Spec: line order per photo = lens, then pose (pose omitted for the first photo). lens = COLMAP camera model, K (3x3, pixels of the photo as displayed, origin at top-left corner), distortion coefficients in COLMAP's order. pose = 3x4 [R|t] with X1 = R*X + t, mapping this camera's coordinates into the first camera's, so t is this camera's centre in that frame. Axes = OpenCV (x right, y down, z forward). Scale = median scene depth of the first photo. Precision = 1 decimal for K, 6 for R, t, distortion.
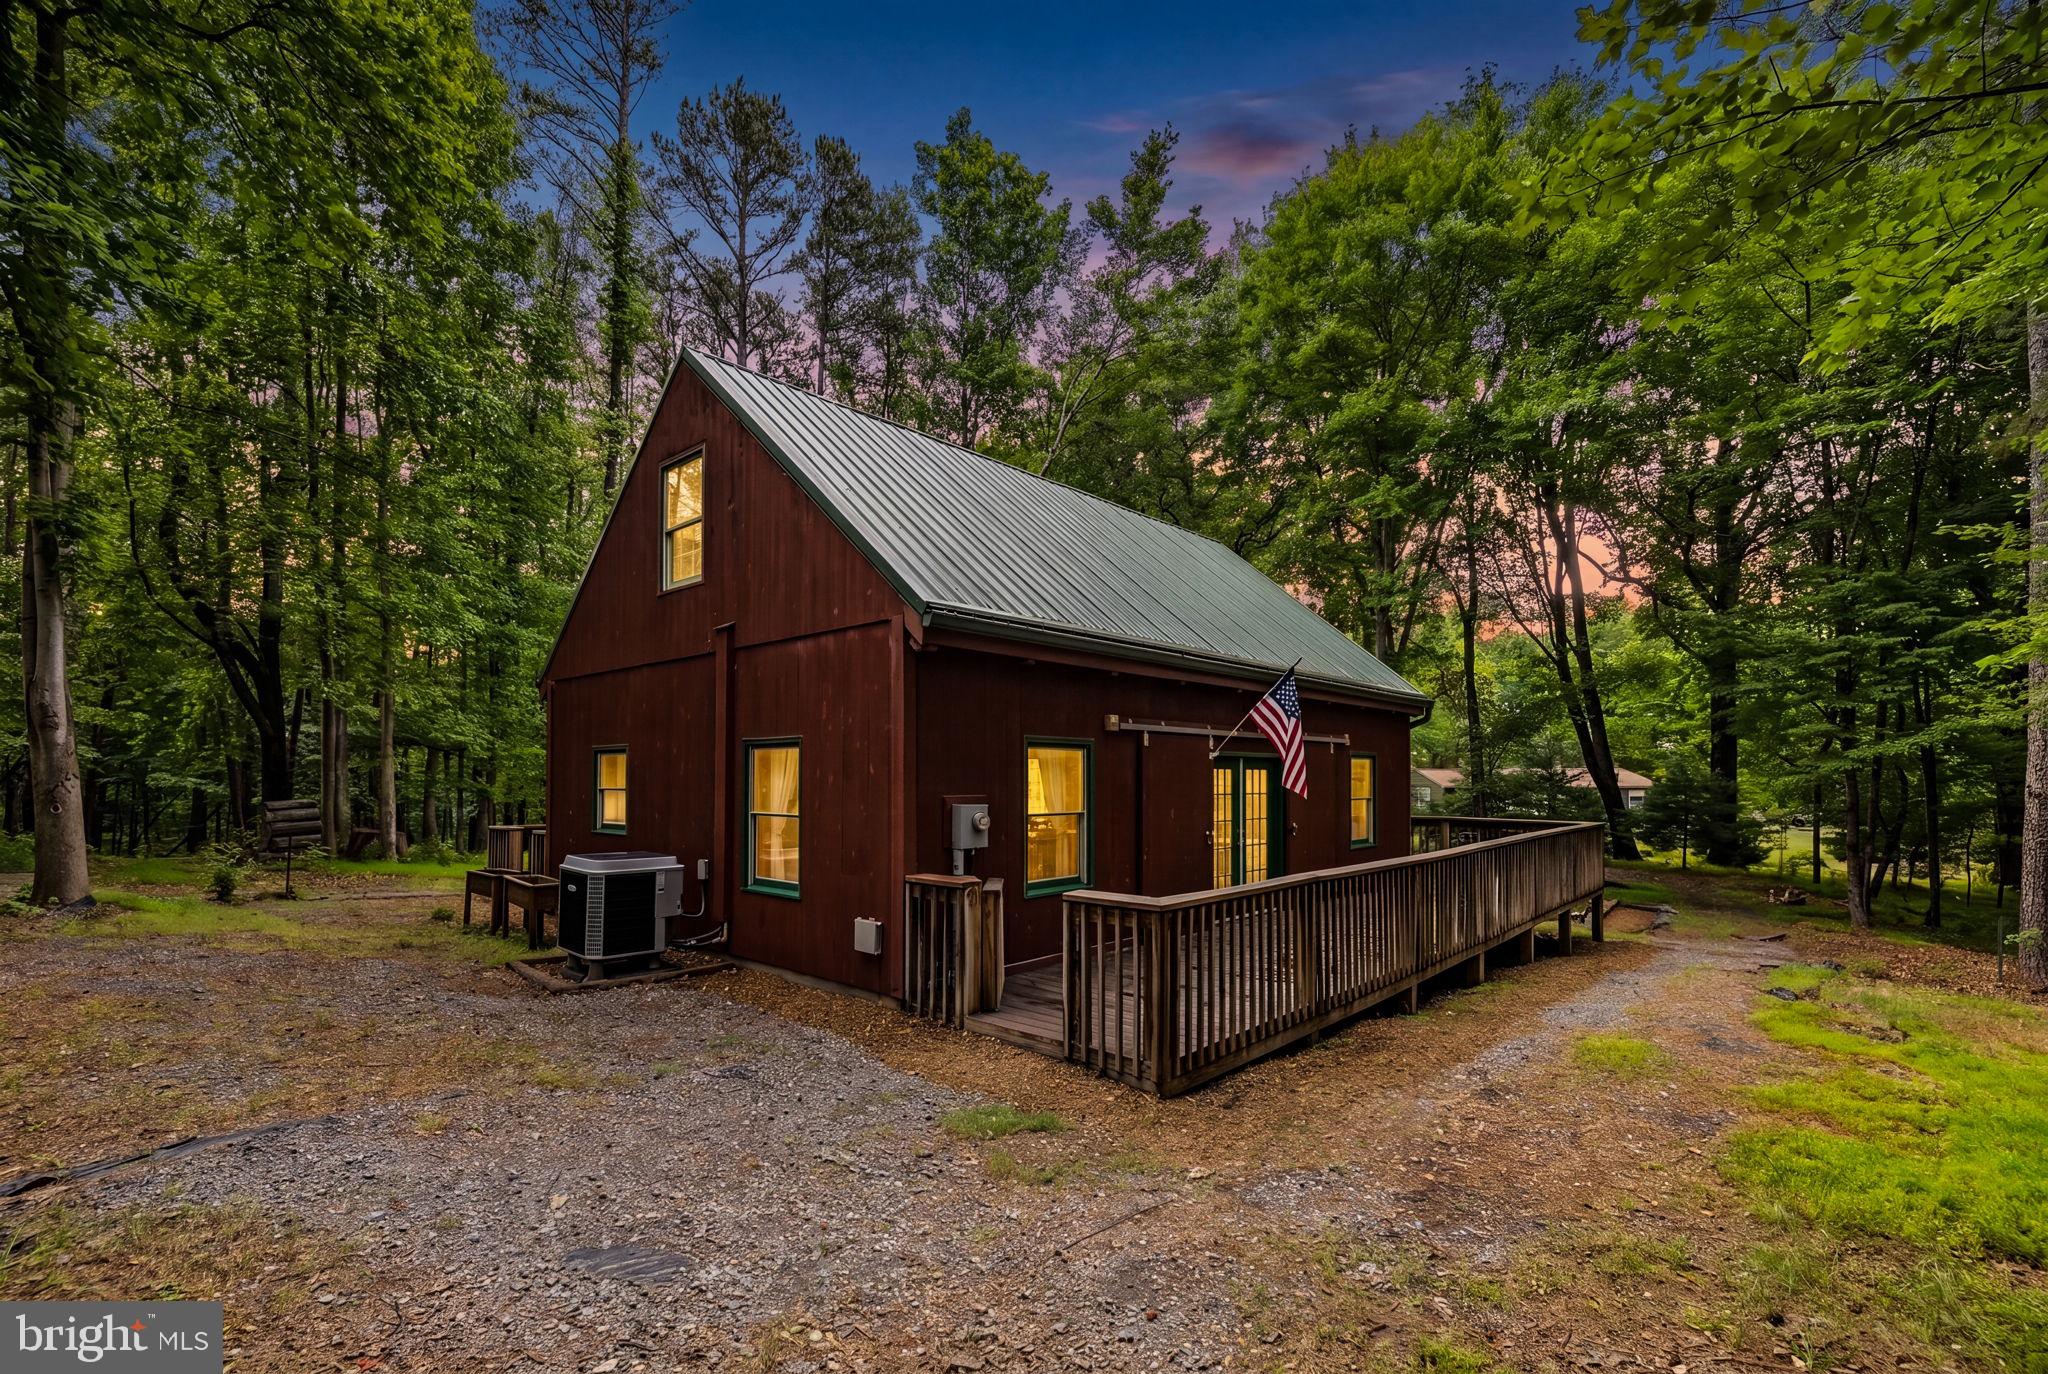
lens RADIAL K [[916.8, 0, 994.1], [0, 916.8, 756.9], [0, 0, 1]] dist [0.002688, 0.000219]
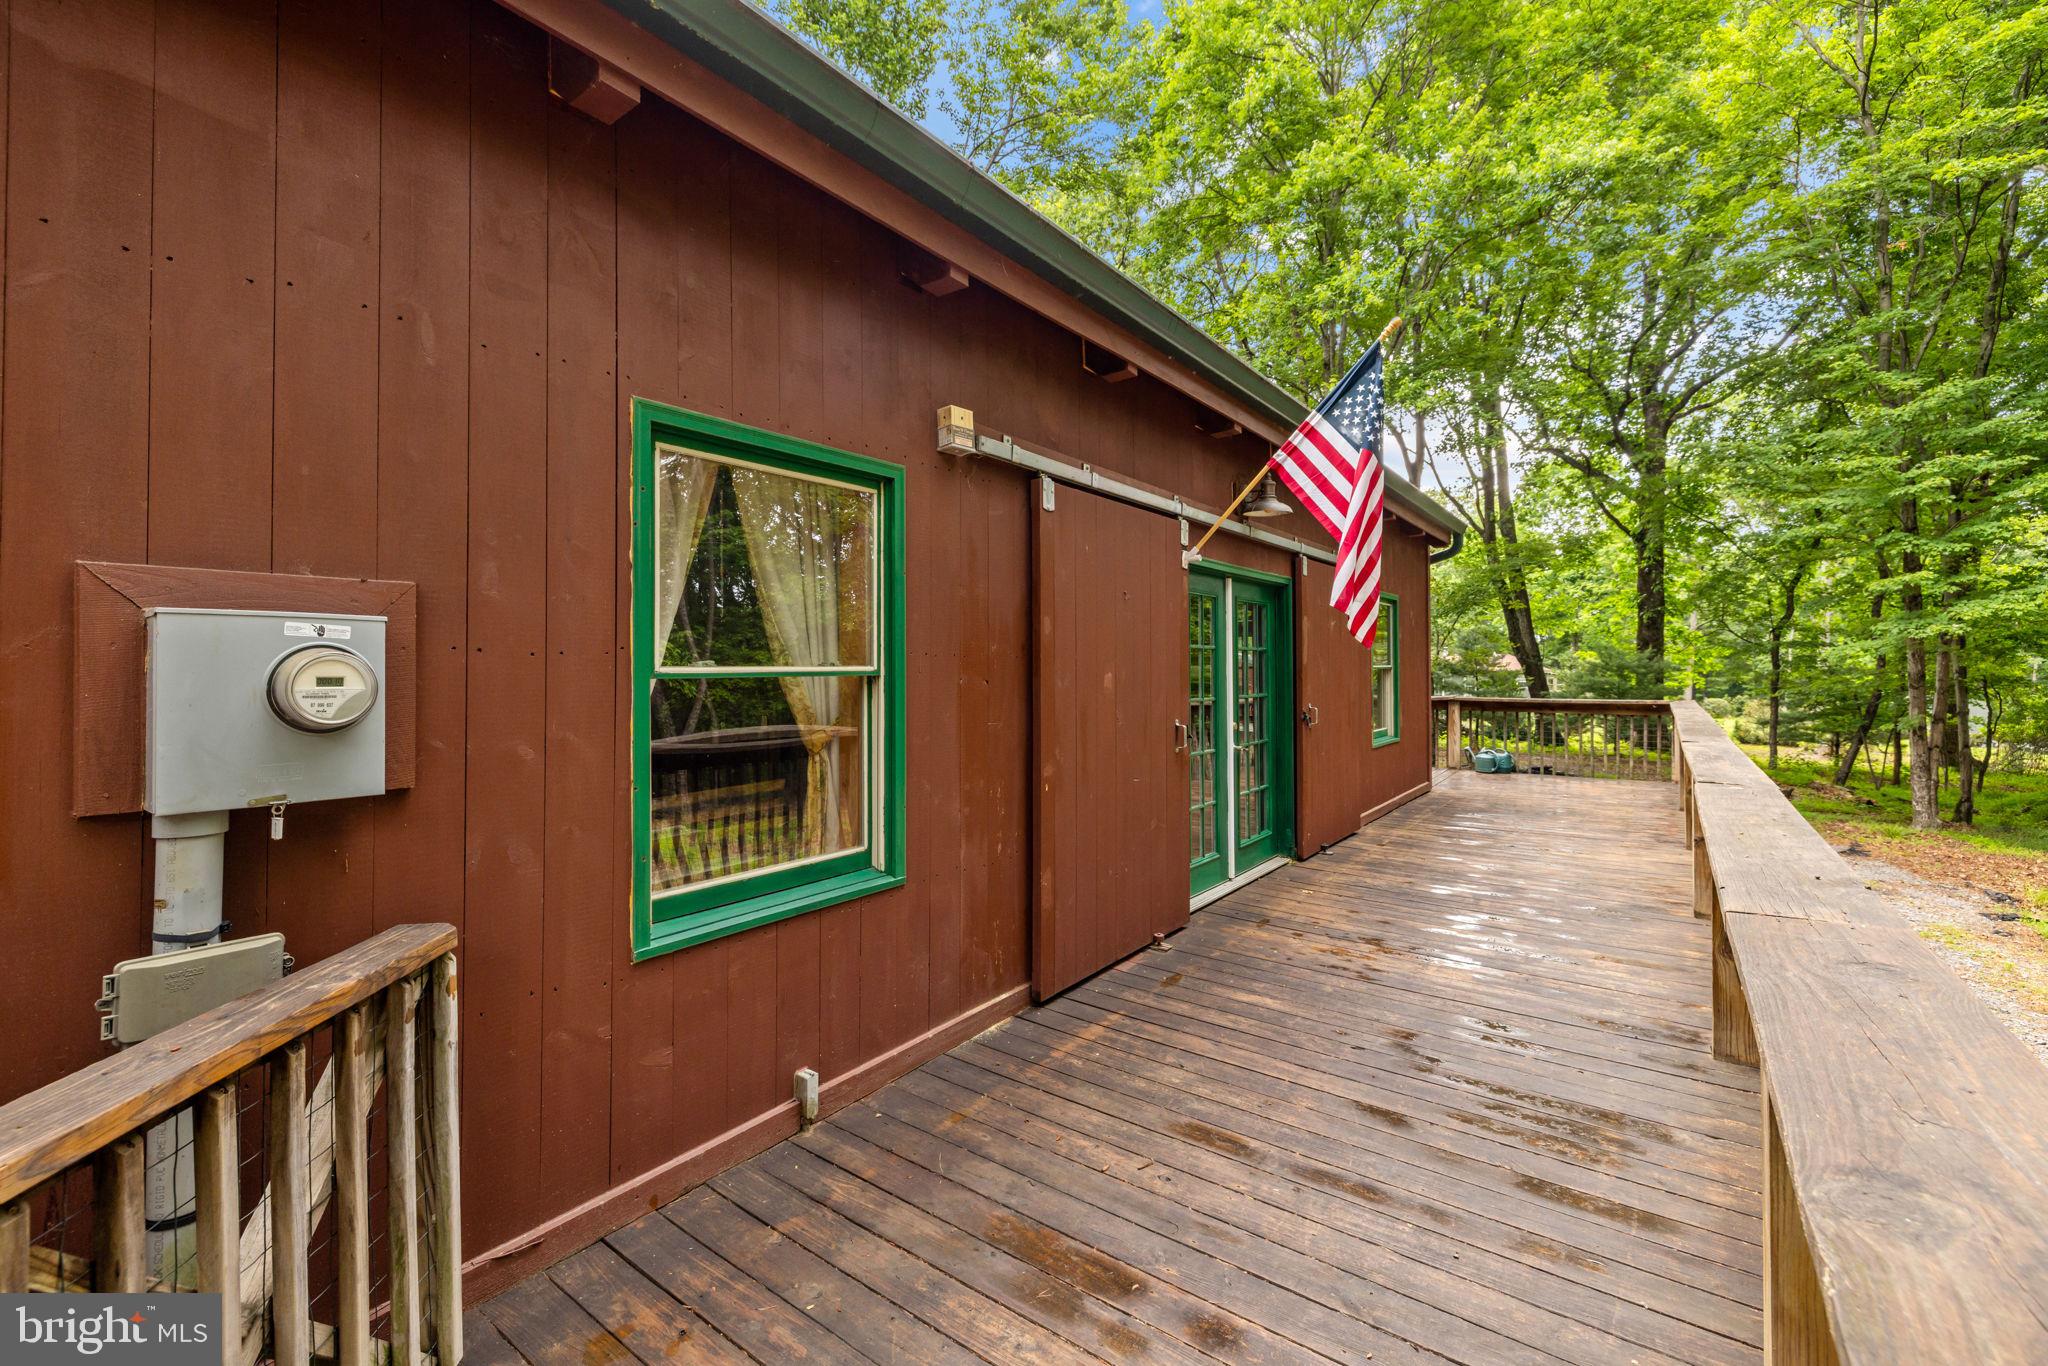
lens RADIAL K [[851.6, 0, 1003.4], [0, 851.6, 654.7], [0, 0, 1]] dist [-0.002606, 0.002189]
pose [[0.993698, -0.001433, 0.112080, 0.118020], [0.001312, 0.999998, 0.001151, 0.057950], [-0.112081, -0.000997, 0.993699, 0.712641]]
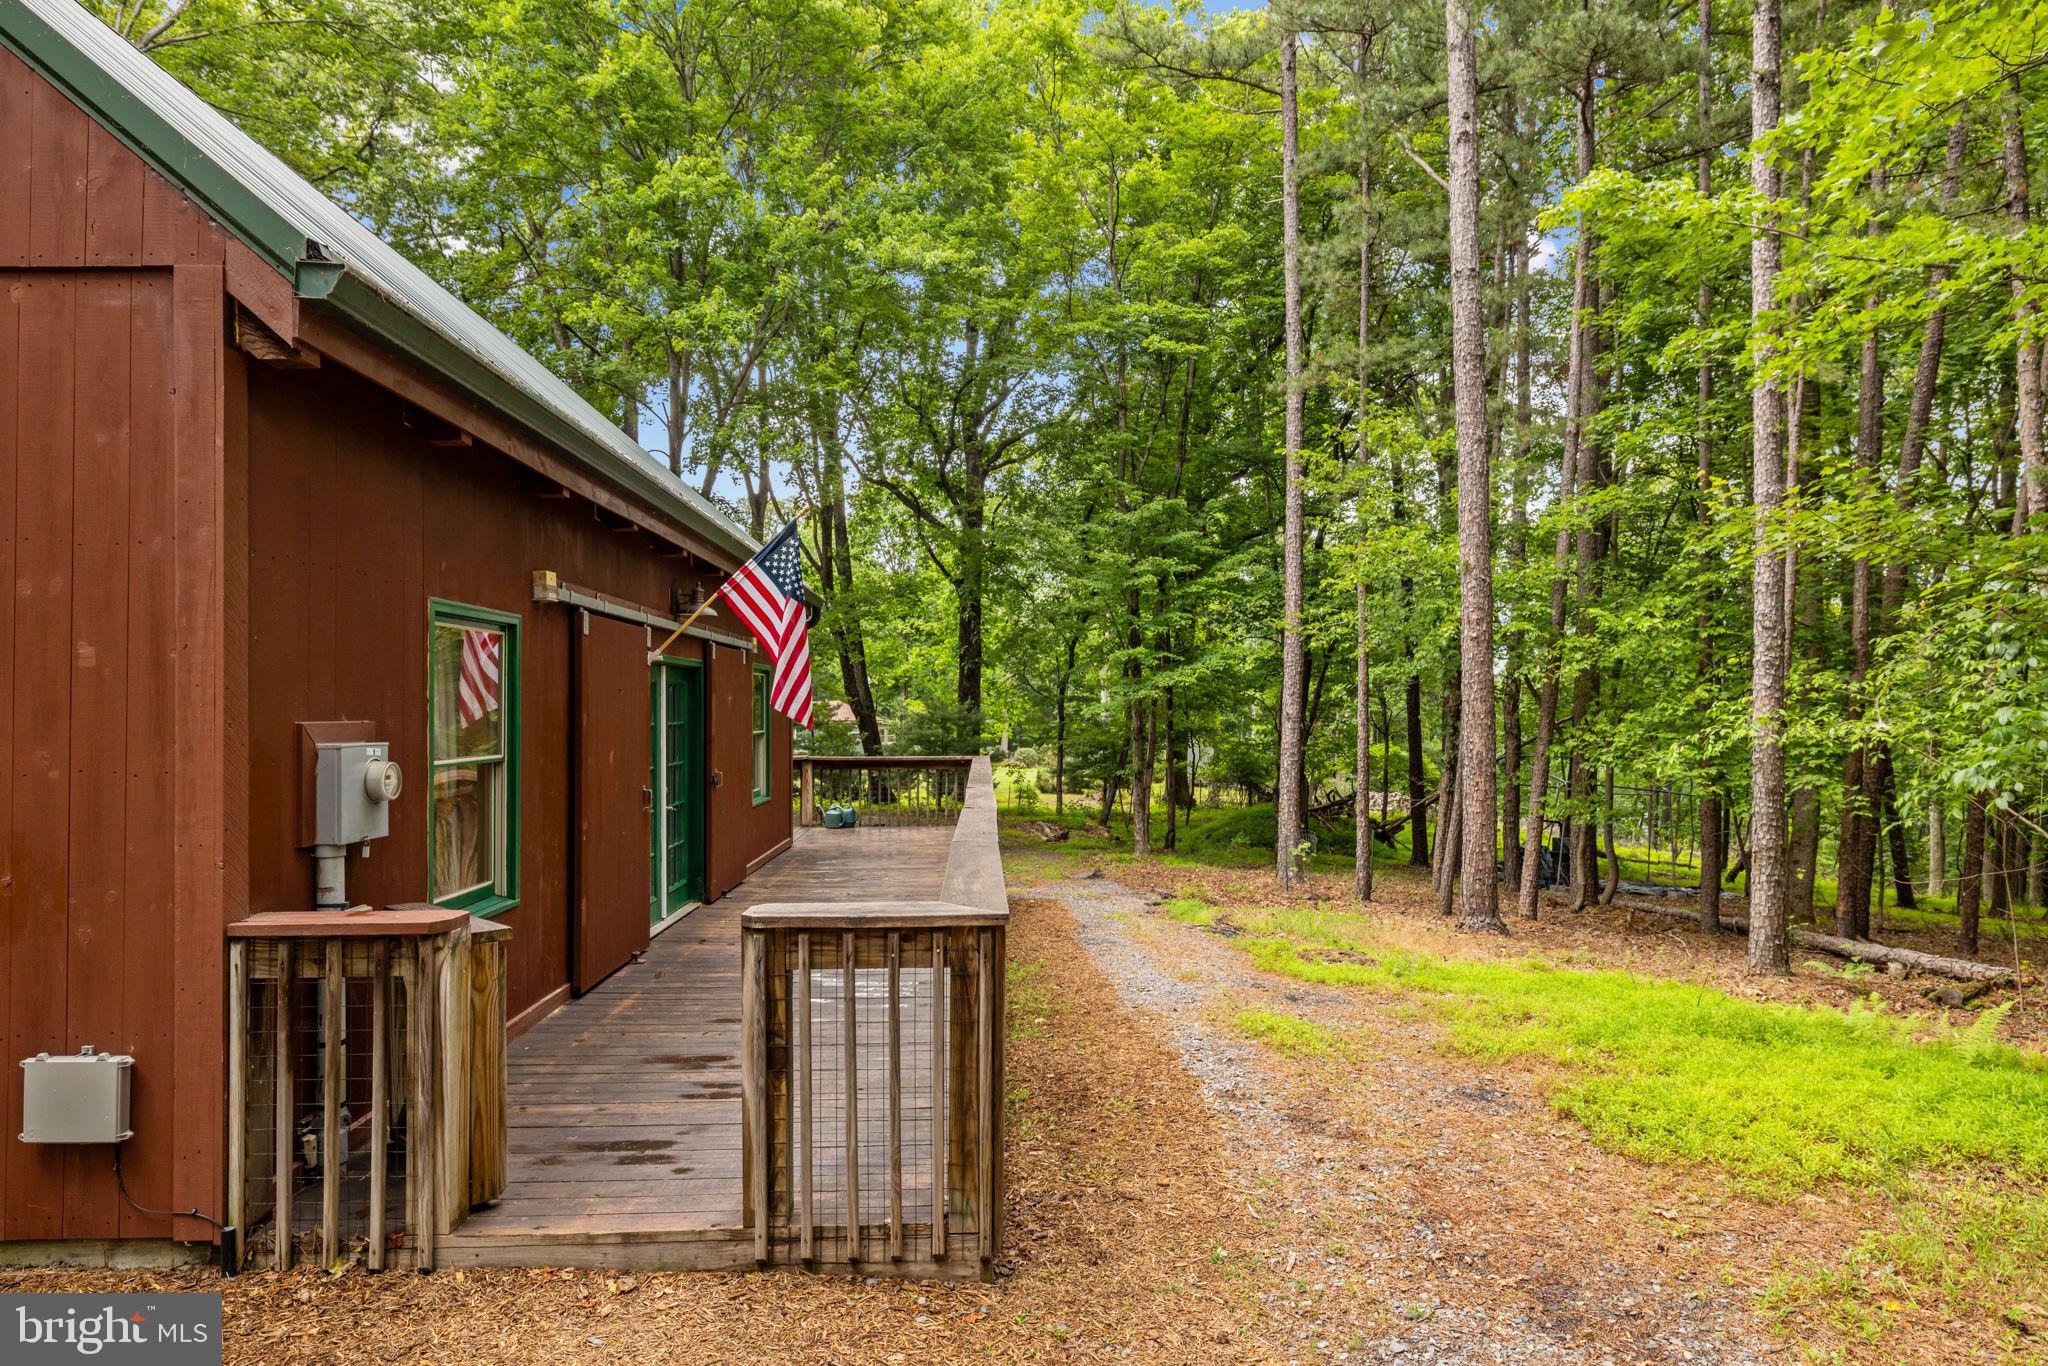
lens RADIAL K [[1235.1, 0, 1025.3], [0, 1235.1, 686.8], [0, 0, 1]] dist [-0.008018, 0.004432]
pose [[0.695518, 0.010785, 0.718428, -0.206903], [-0.008636, 0.999941, -0.006651, 0.024822], [-0.718457, -0.001579, 0.695570, 0.333614]]
